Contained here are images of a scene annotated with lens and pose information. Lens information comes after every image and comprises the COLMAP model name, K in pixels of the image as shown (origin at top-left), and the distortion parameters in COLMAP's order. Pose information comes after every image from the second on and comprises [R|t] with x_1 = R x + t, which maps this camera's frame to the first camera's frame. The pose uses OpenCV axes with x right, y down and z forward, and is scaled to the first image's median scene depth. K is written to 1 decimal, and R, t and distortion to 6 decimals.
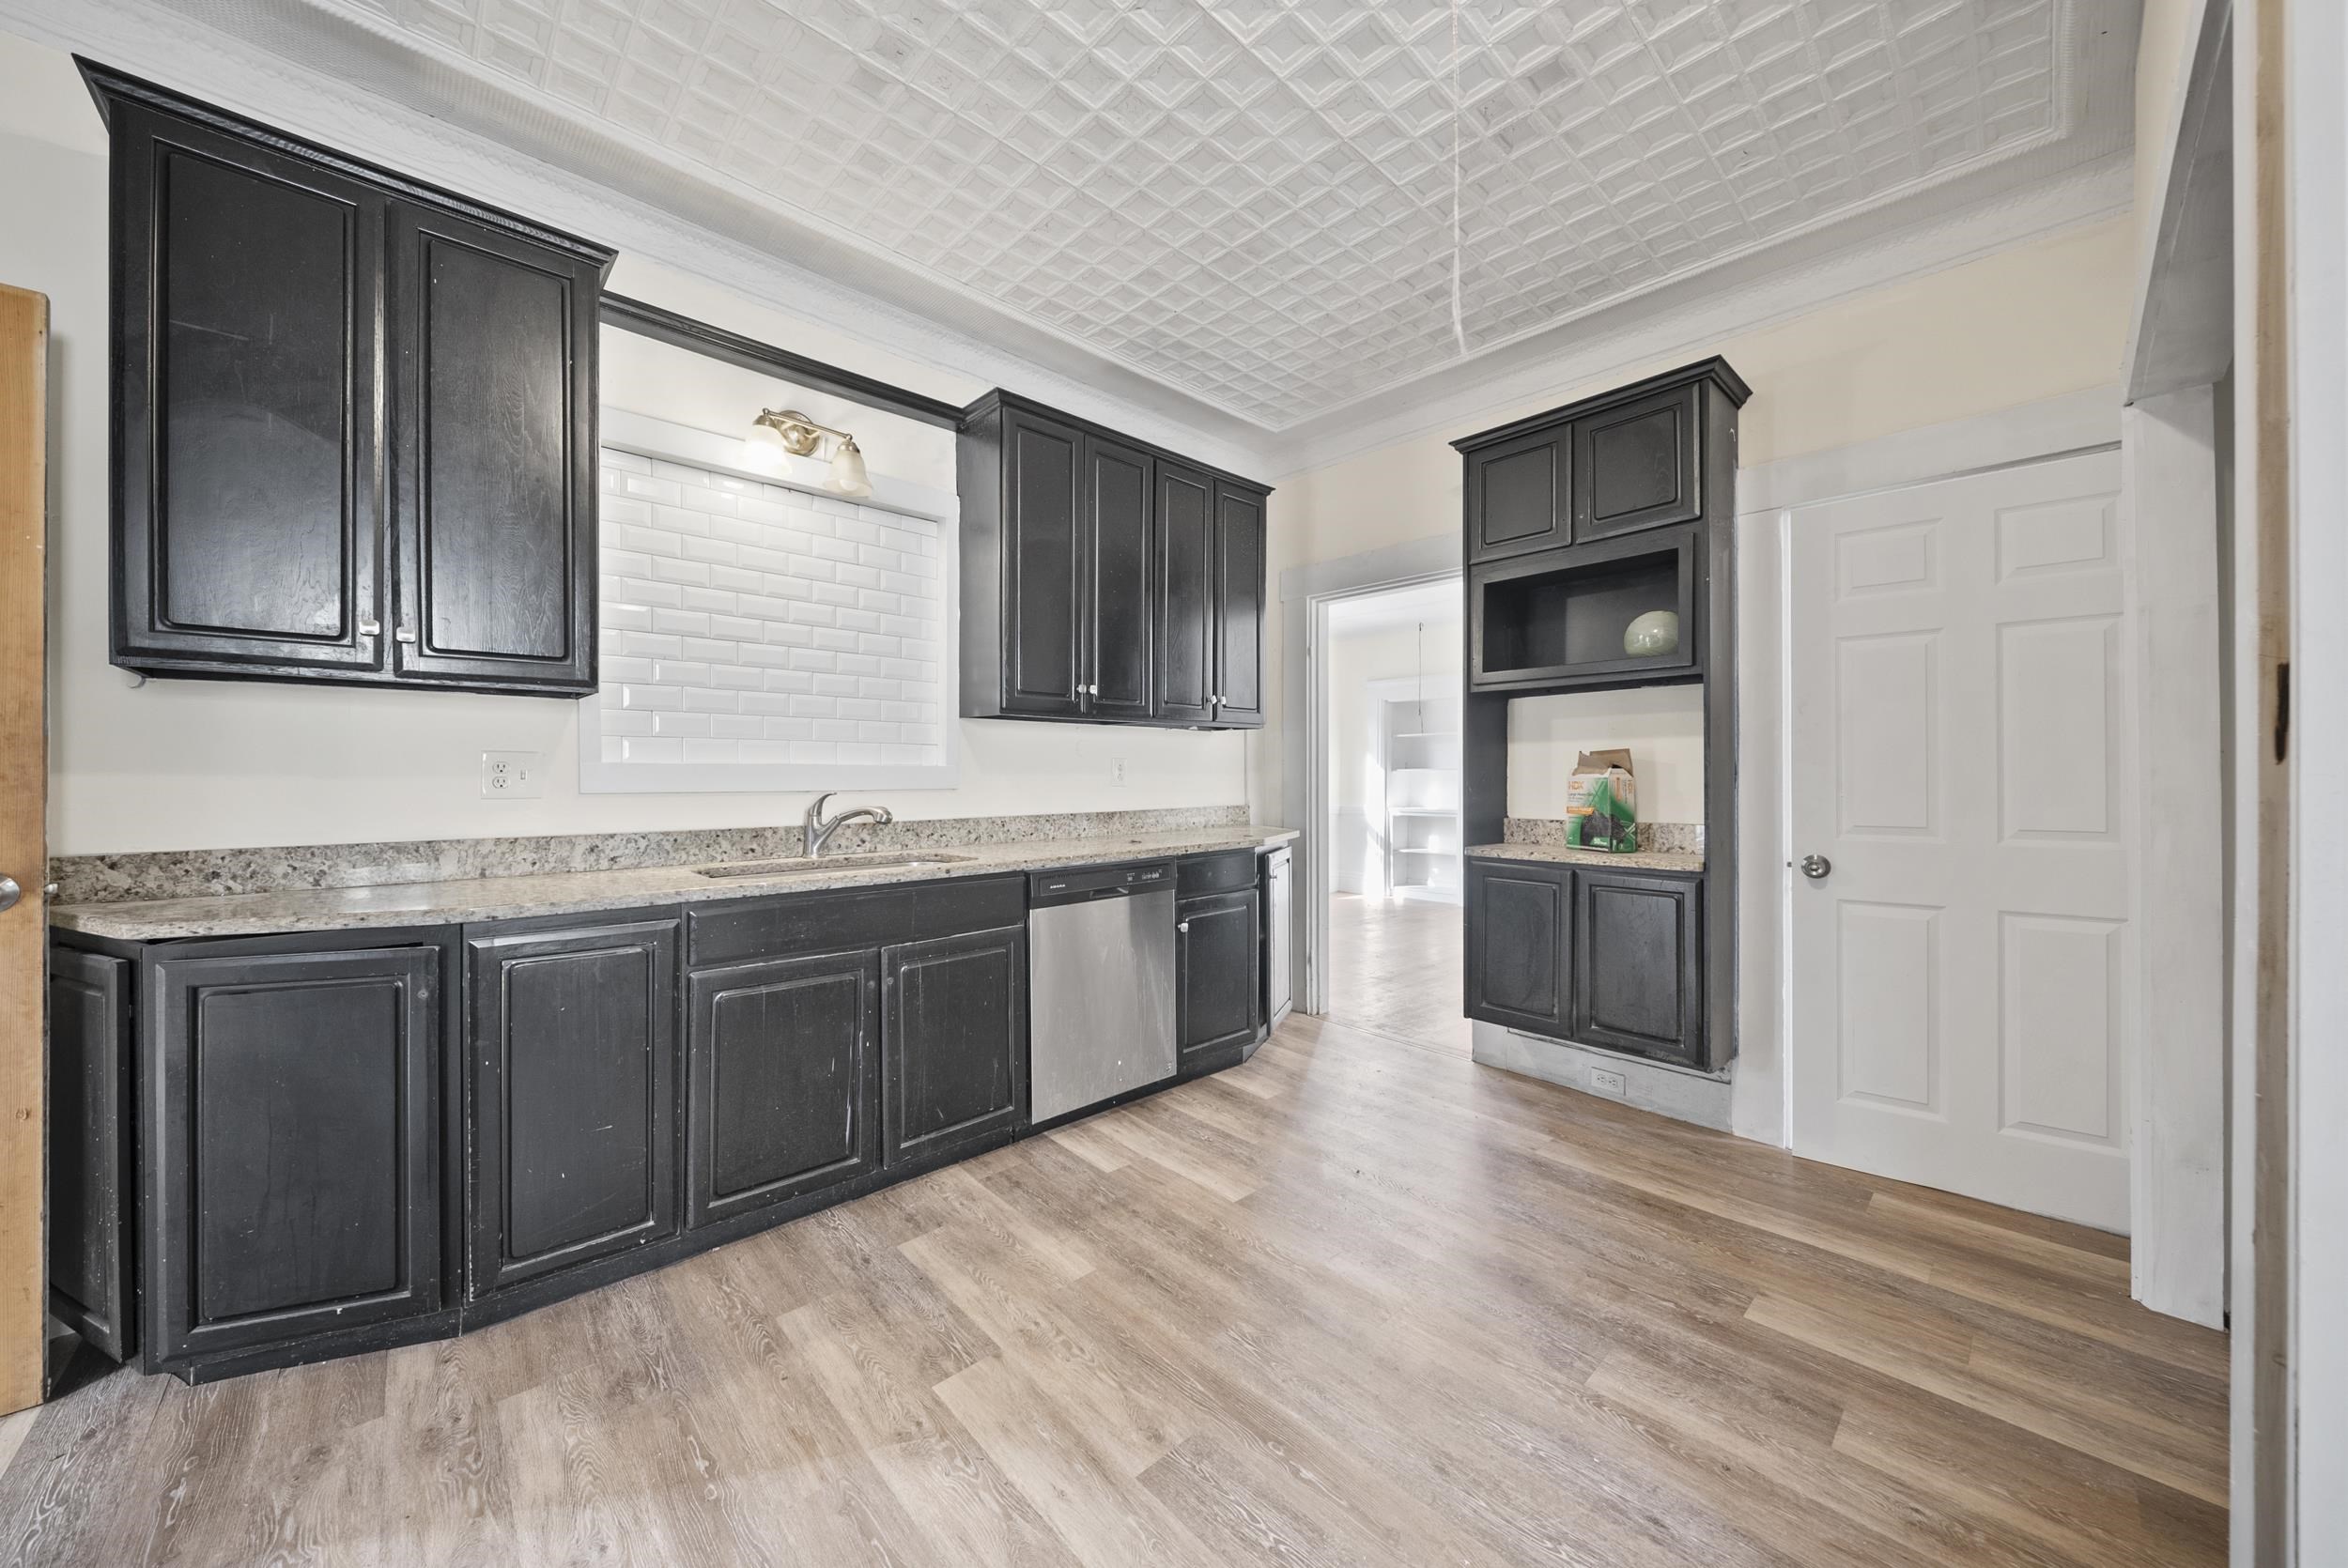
lens RADIAL K [[823.1, 0, 1176.5], [0, 823.1, 776.9], [0, 0, 1]] dist [0.012201, -0.007326]
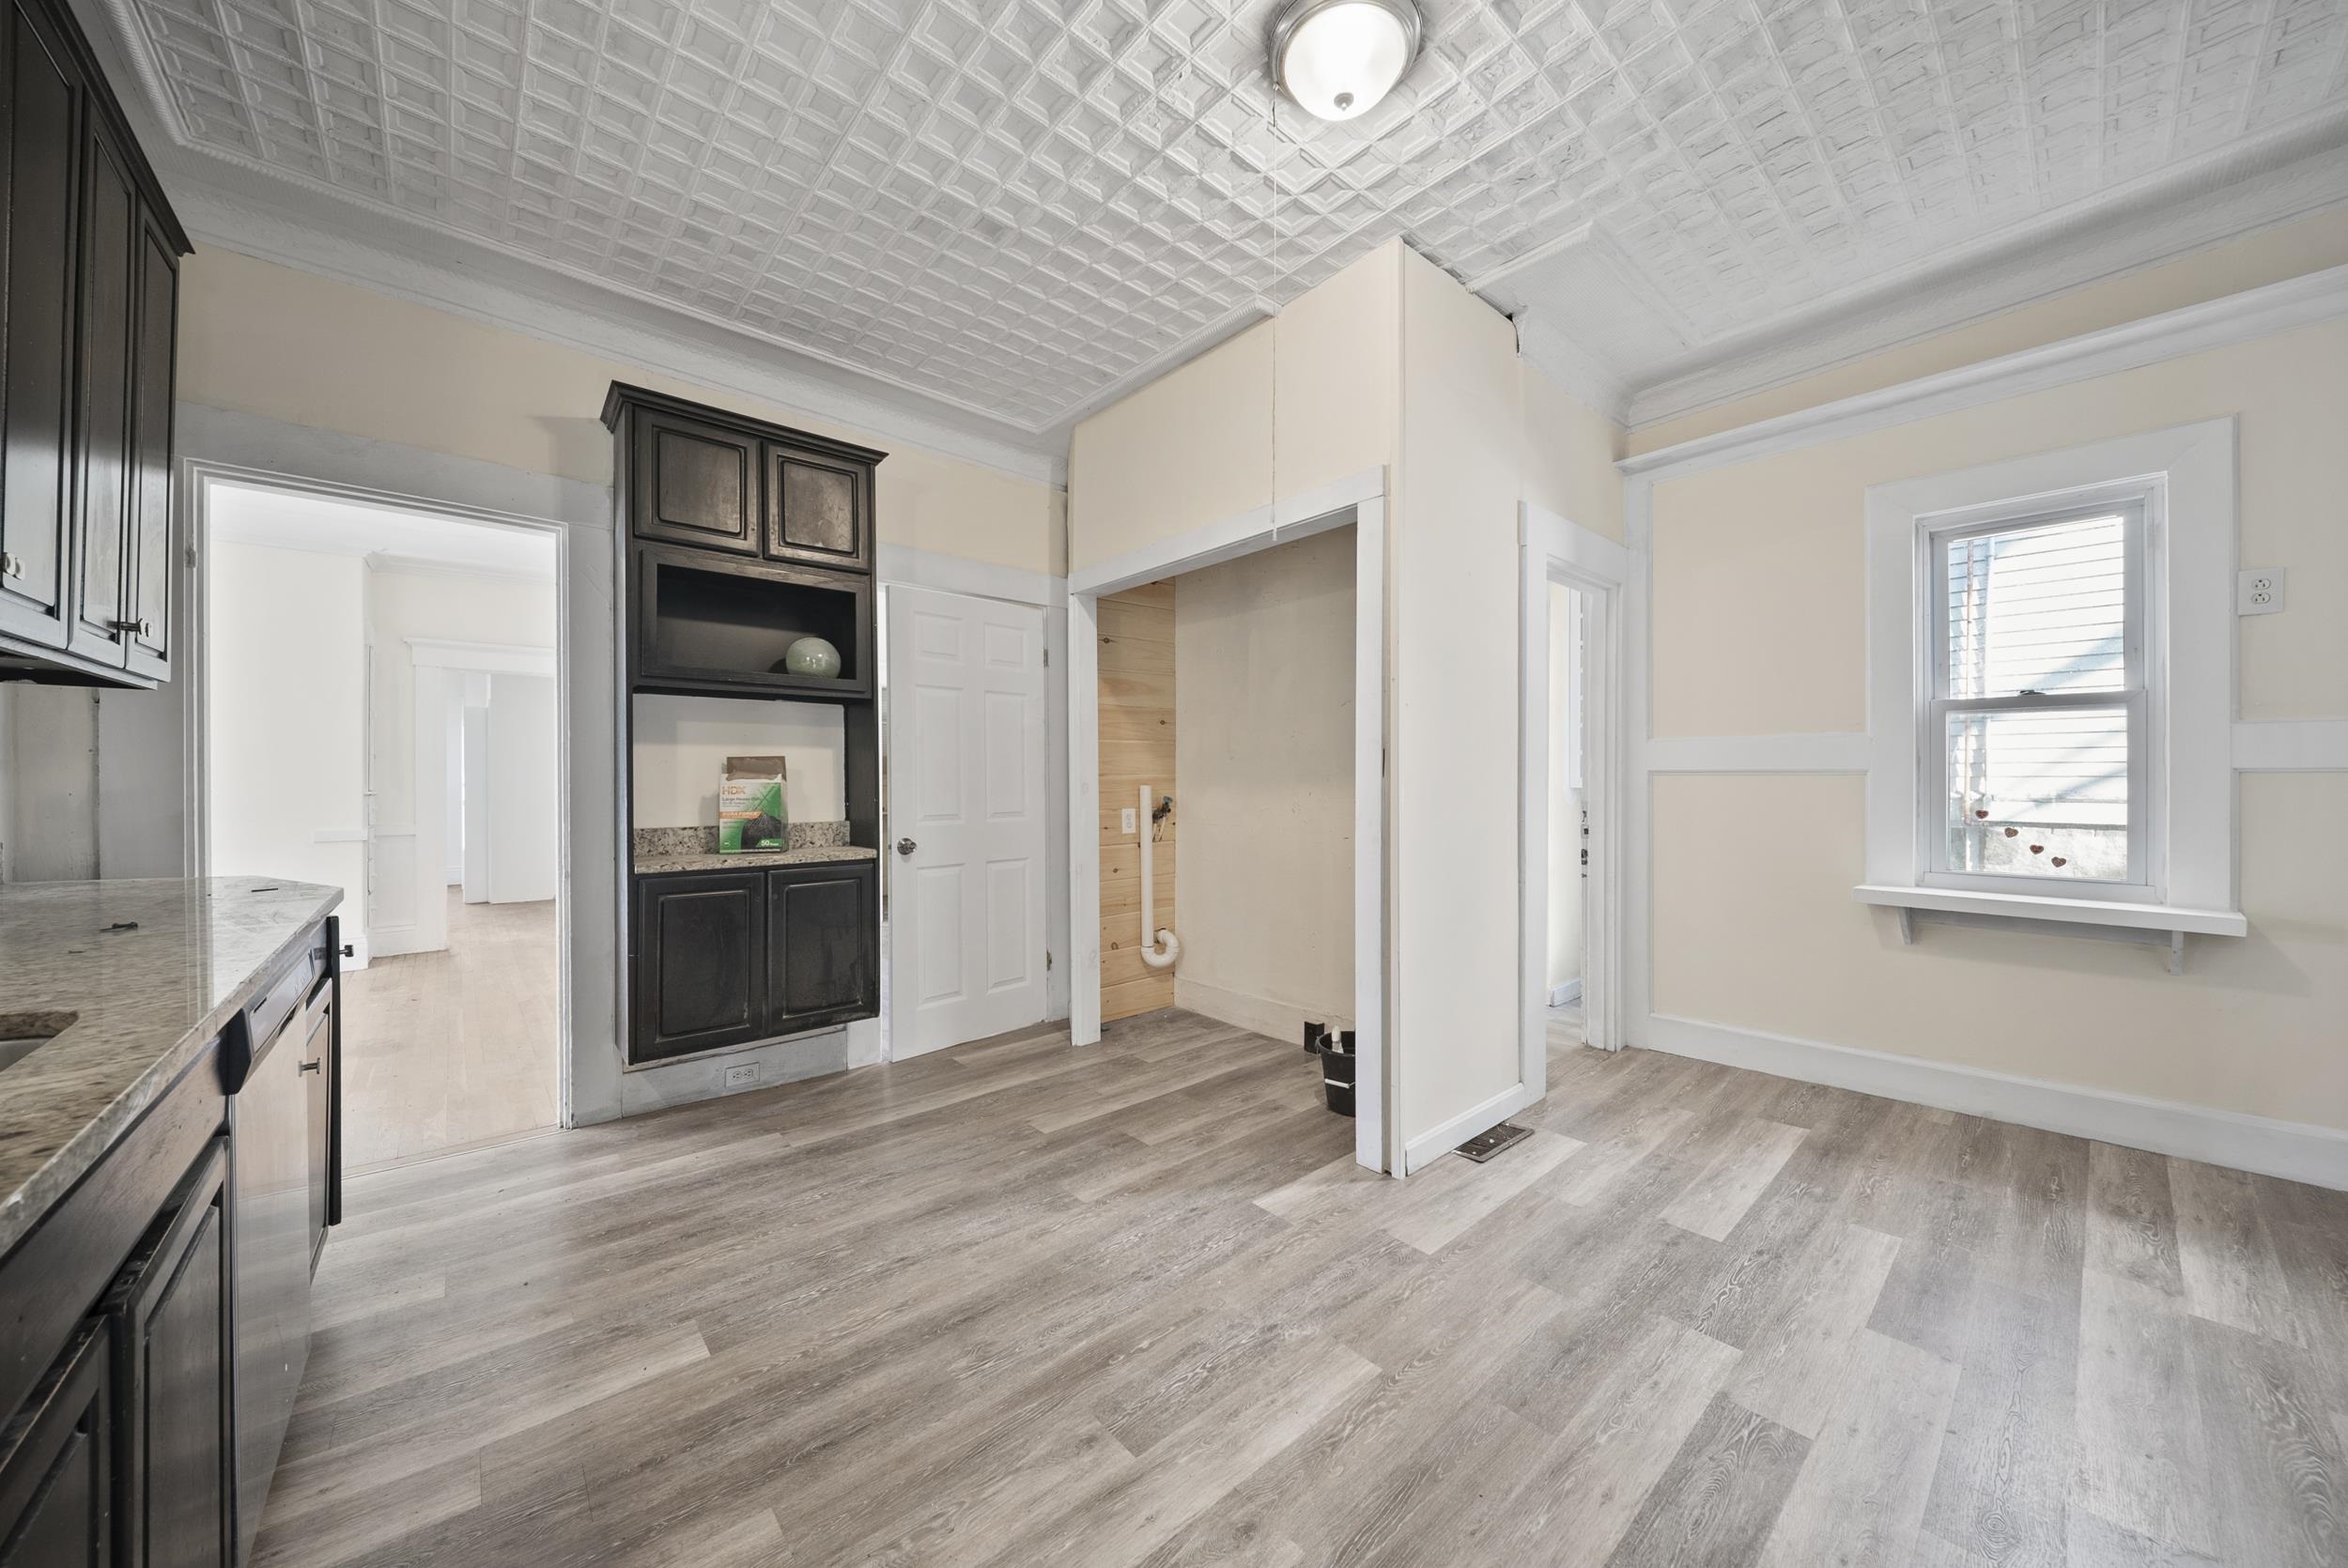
lens RADIAL K [[823.1, 0, 1176.5], [0, 823.1, 776.9], [0, 0, 1]] dist [0.012201, -0.007326]
pose [[0.037631, 0.003839, 0.999284, -0.678245], [0.002184, 0.999990, -0.003924, -0.001693], [-0.999289, 0.002330, 0.037622, 0.566193]]
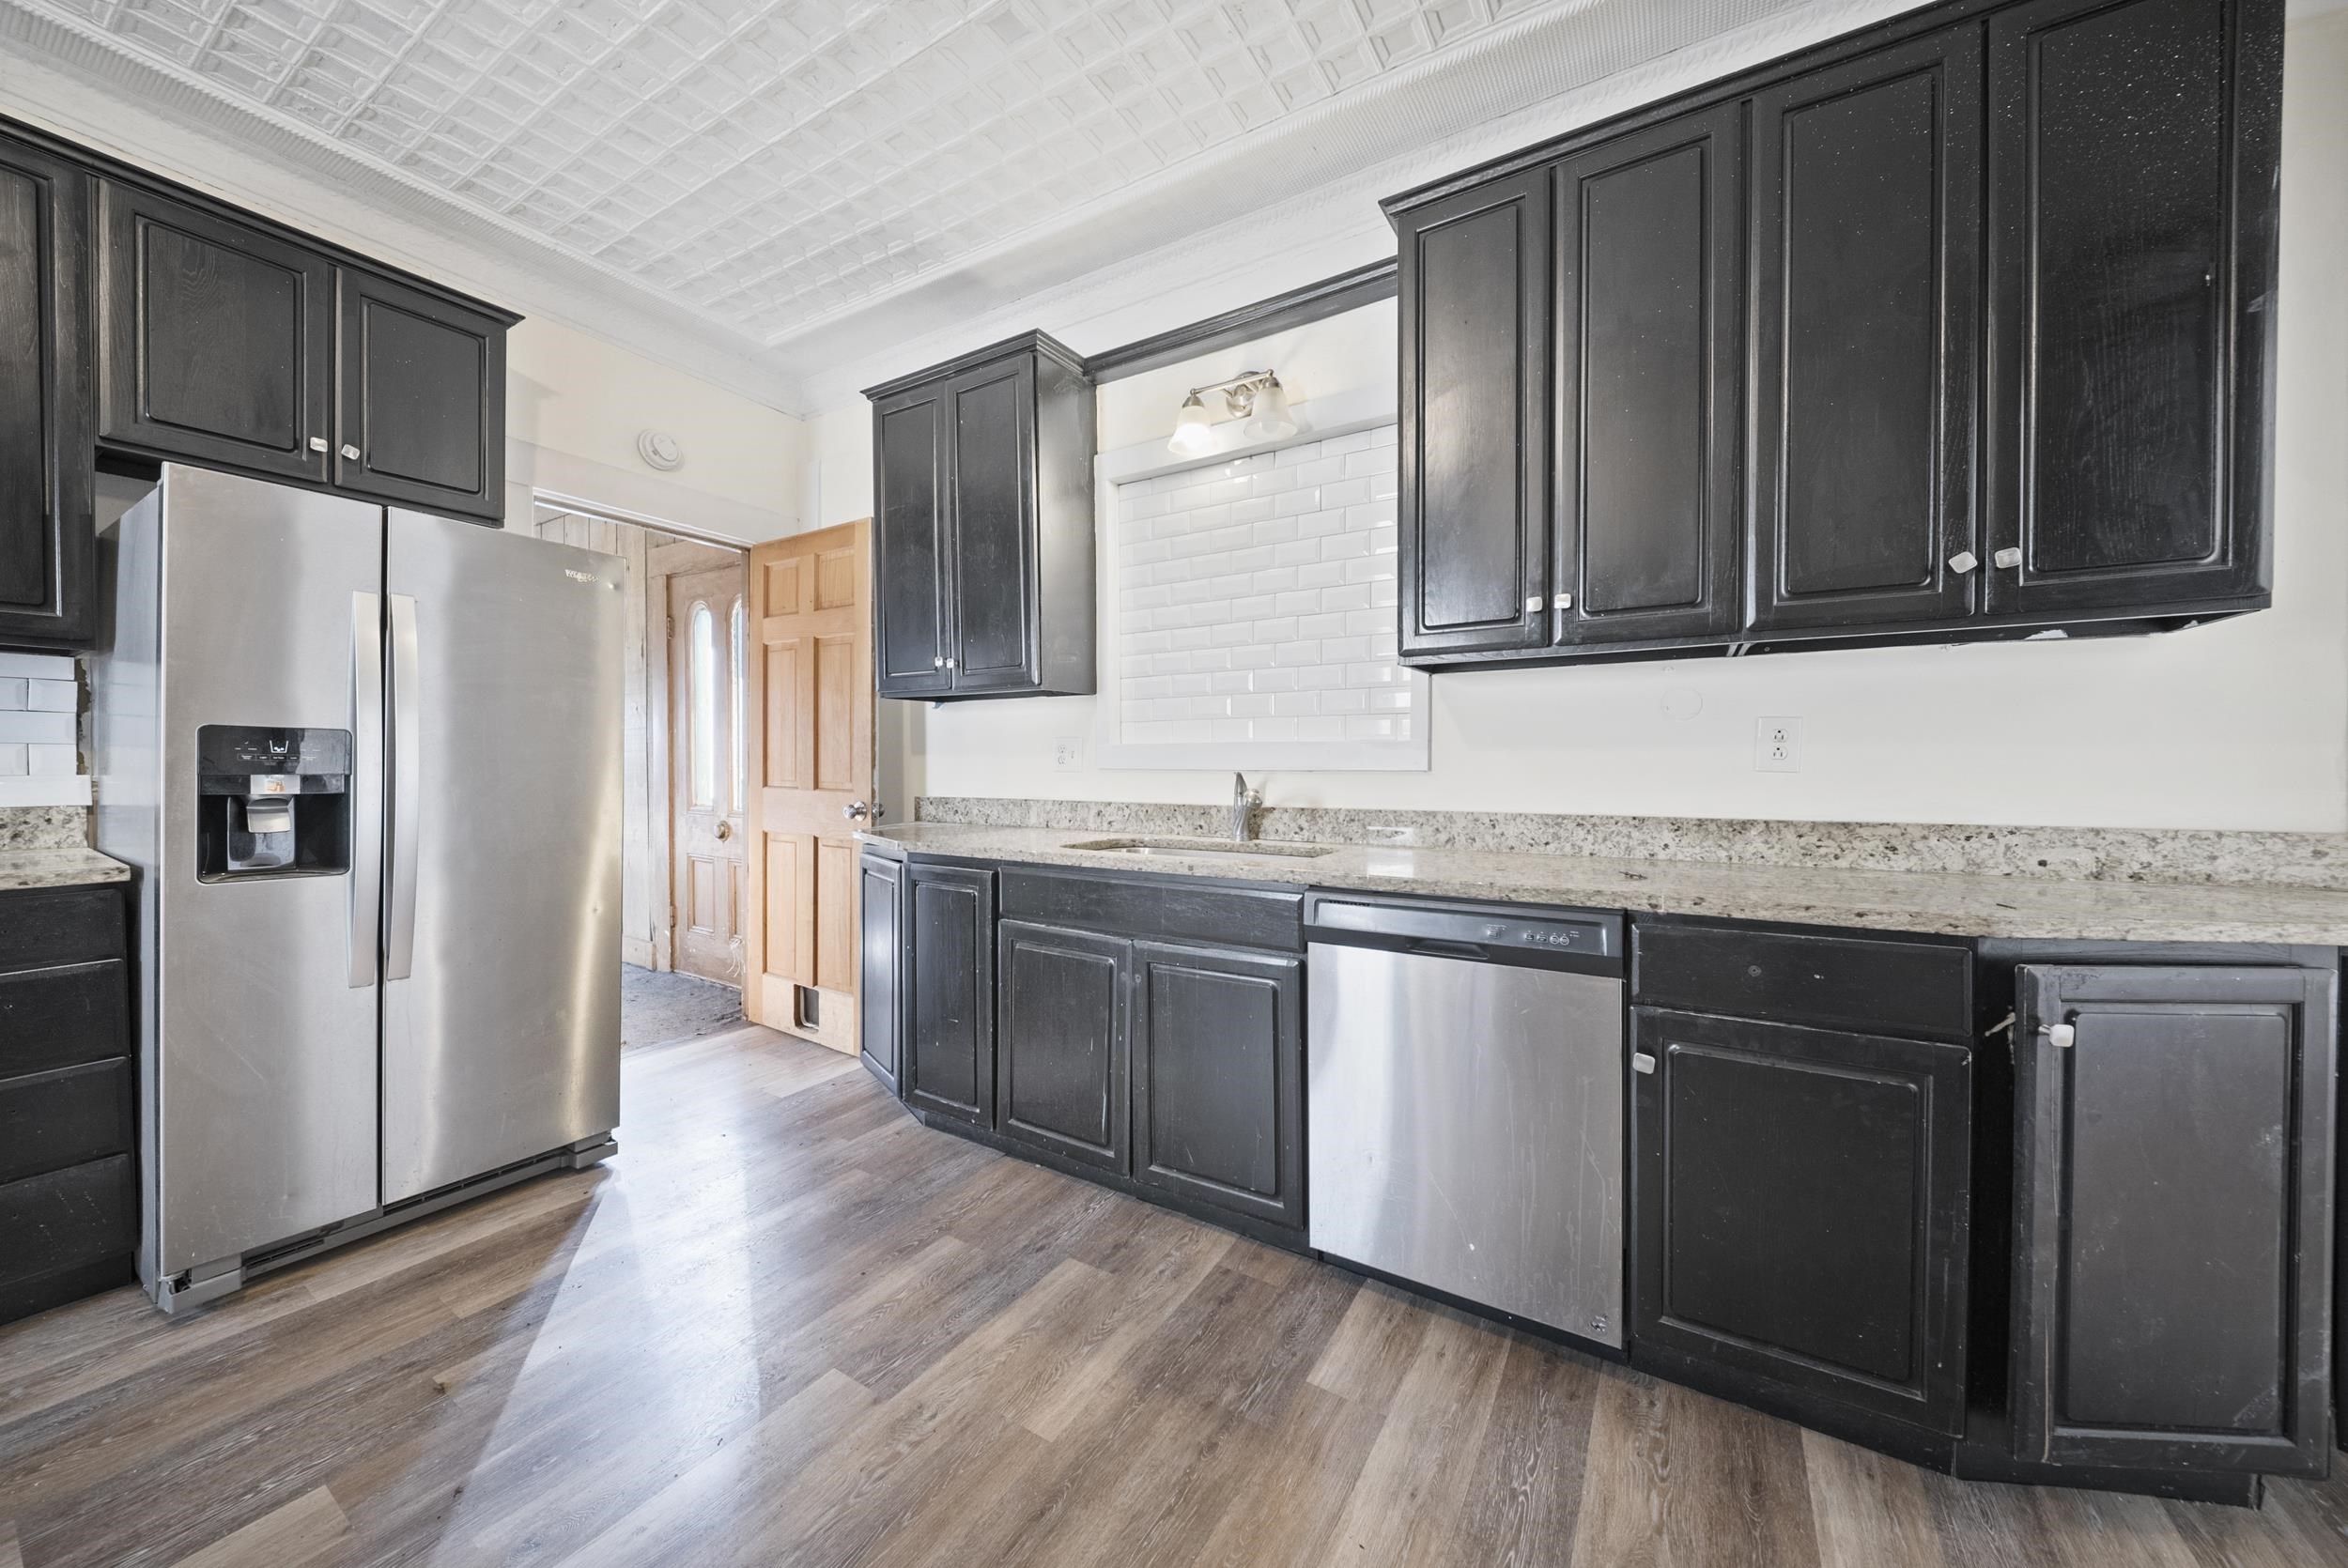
lens RADIAL K [[823.1, 0, 1176.5], [0, 823.1, 776.9], [0, 0, 1]] dist [0.012201, -0.007326]
pose [[0.261971, 0.018691, -0.964895, 0.536816], [-0.002264, 0.999822, 0.018753, 0.009304], [0.965073, -0.002728, 0.261966, 0.813143]]
